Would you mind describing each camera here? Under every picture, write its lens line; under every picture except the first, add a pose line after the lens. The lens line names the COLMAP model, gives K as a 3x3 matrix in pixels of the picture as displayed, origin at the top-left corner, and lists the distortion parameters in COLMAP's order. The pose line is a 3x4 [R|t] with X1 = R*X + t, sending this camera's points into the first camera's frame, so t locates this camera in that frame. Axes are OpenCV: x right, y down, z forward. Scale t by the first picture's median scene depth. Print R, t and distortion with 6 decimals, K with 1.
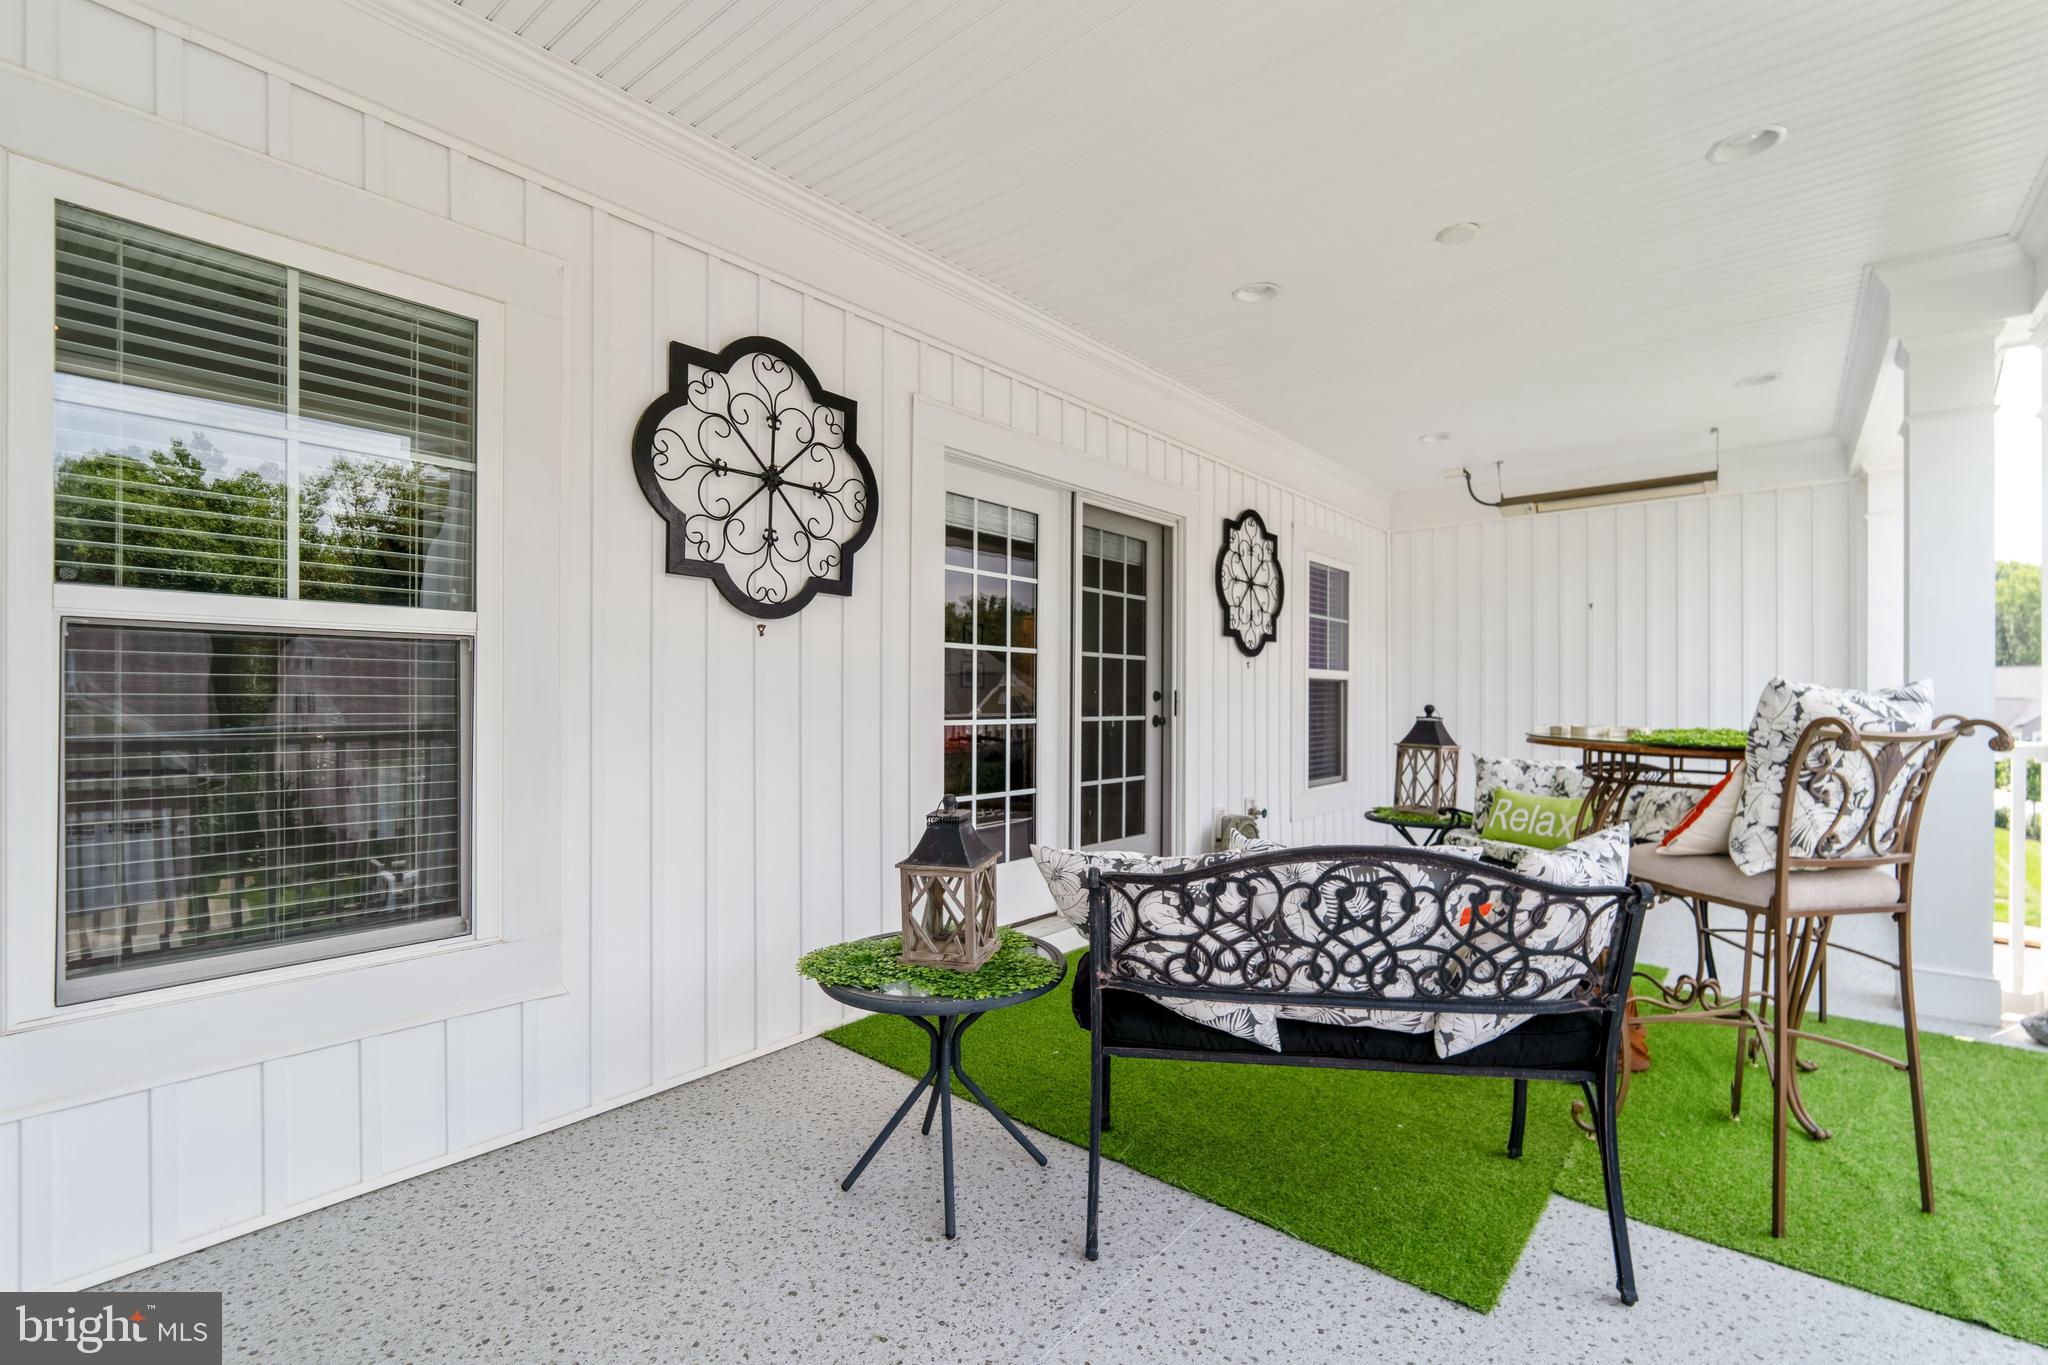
lens RADIAL K [[917.8, 0, 1041.6], [0, 917.8, 694.3], [0, 0, 1]] dist [-0.005278, -0.000127]
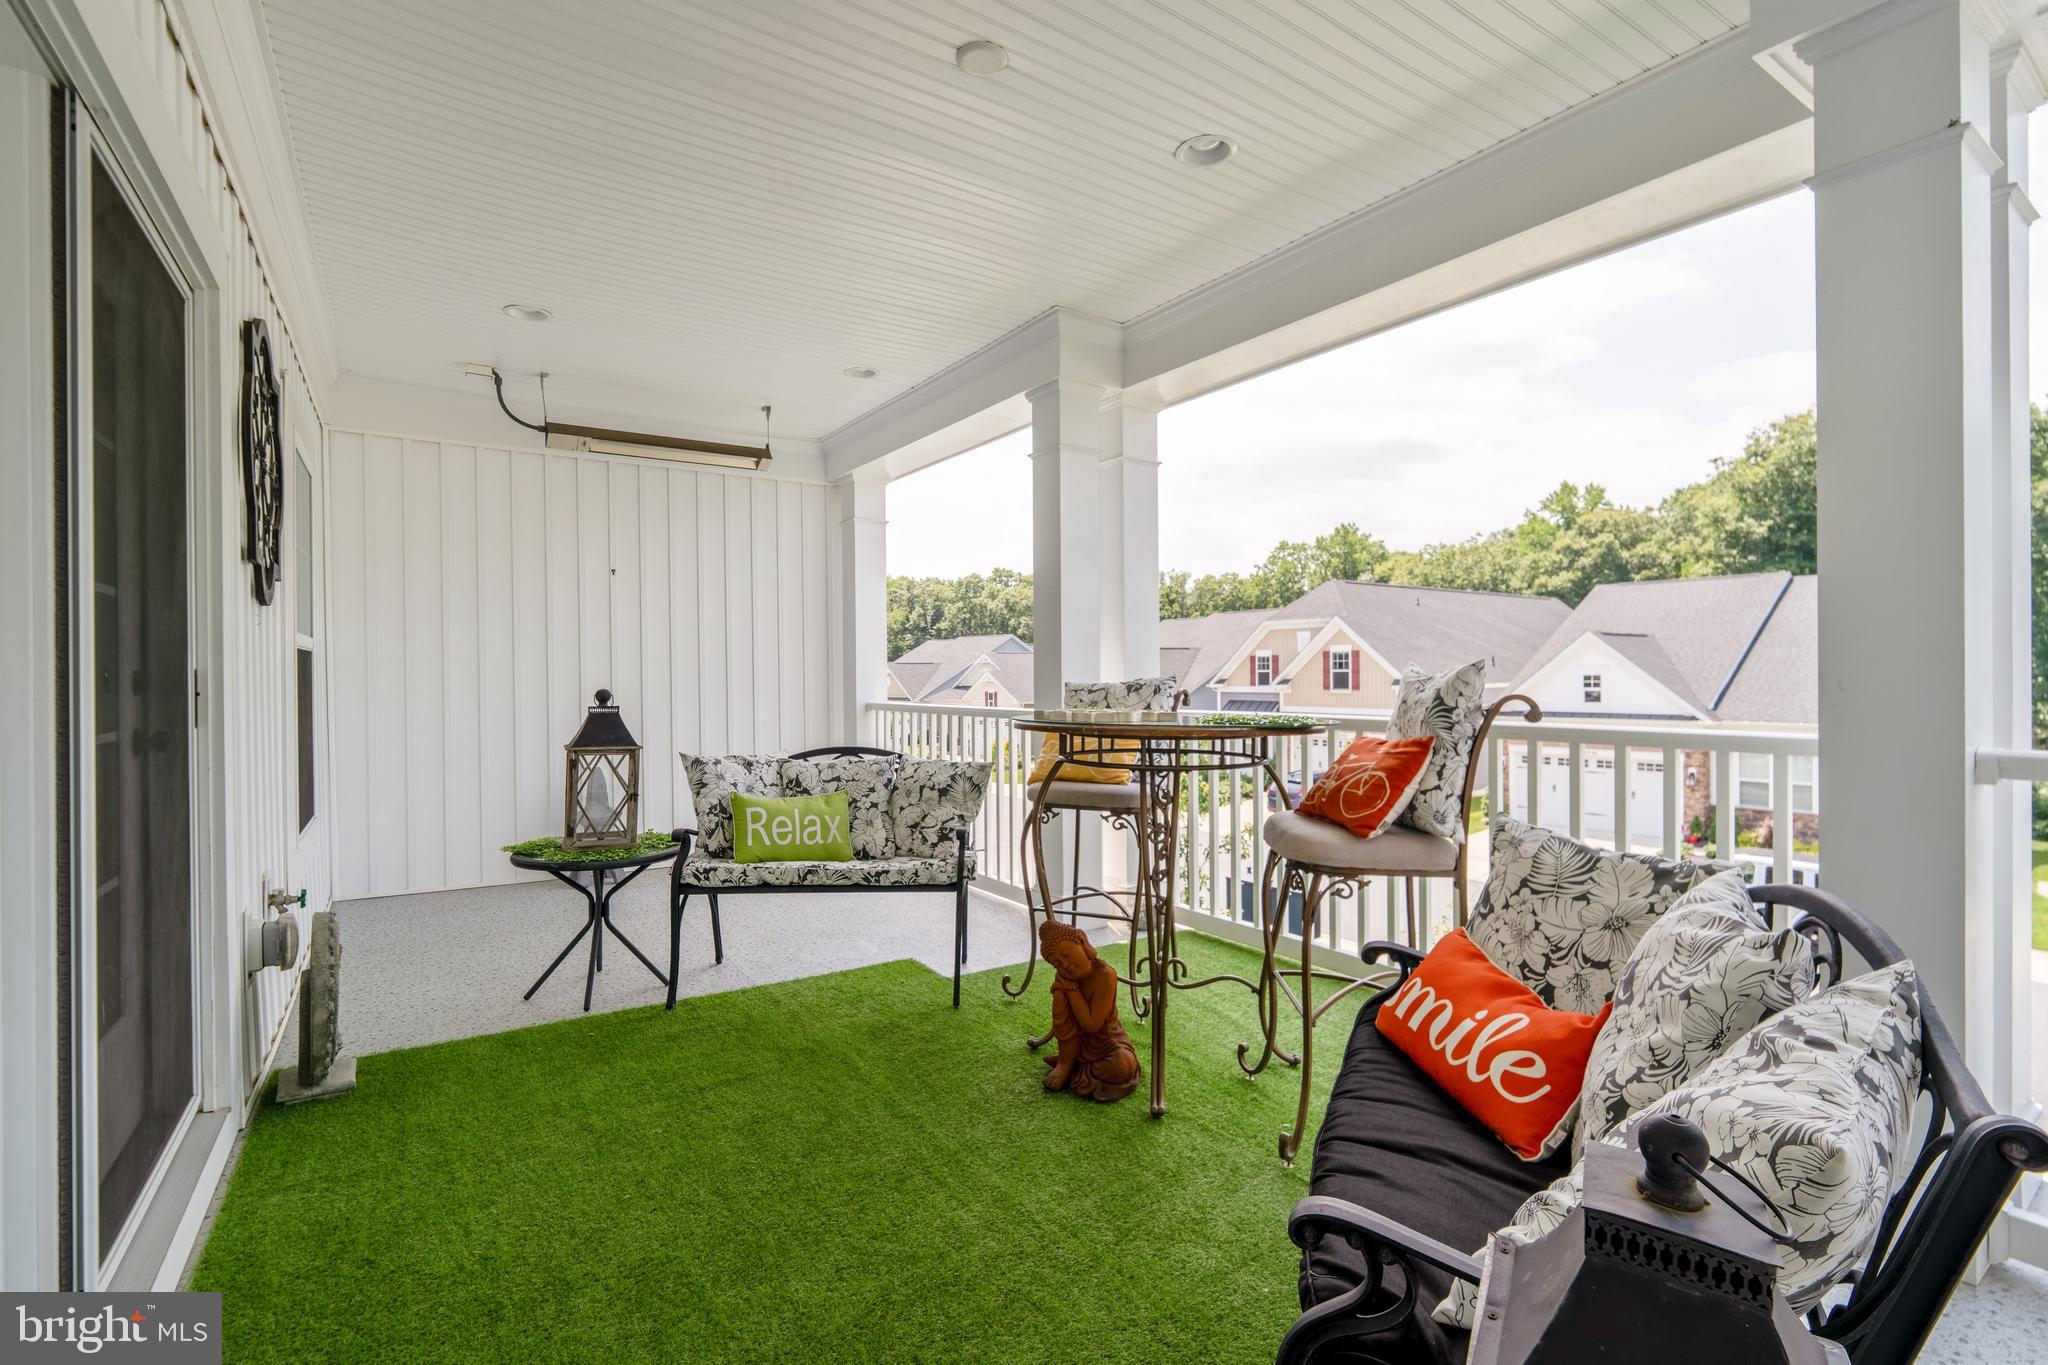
lens RADIAL K [[930.2, 0, 1037.7], [0, 930.2, 671.0], [0, 0, 1]] dist [-0.002540, -0.000422]
pose [[0.294088, -0.002915, 0.955774, -0.182585], [0.003828, 0.999991, 0.001872, -0.003495], [-0.955771, 0.003108, 0.294097, 0.516670]]
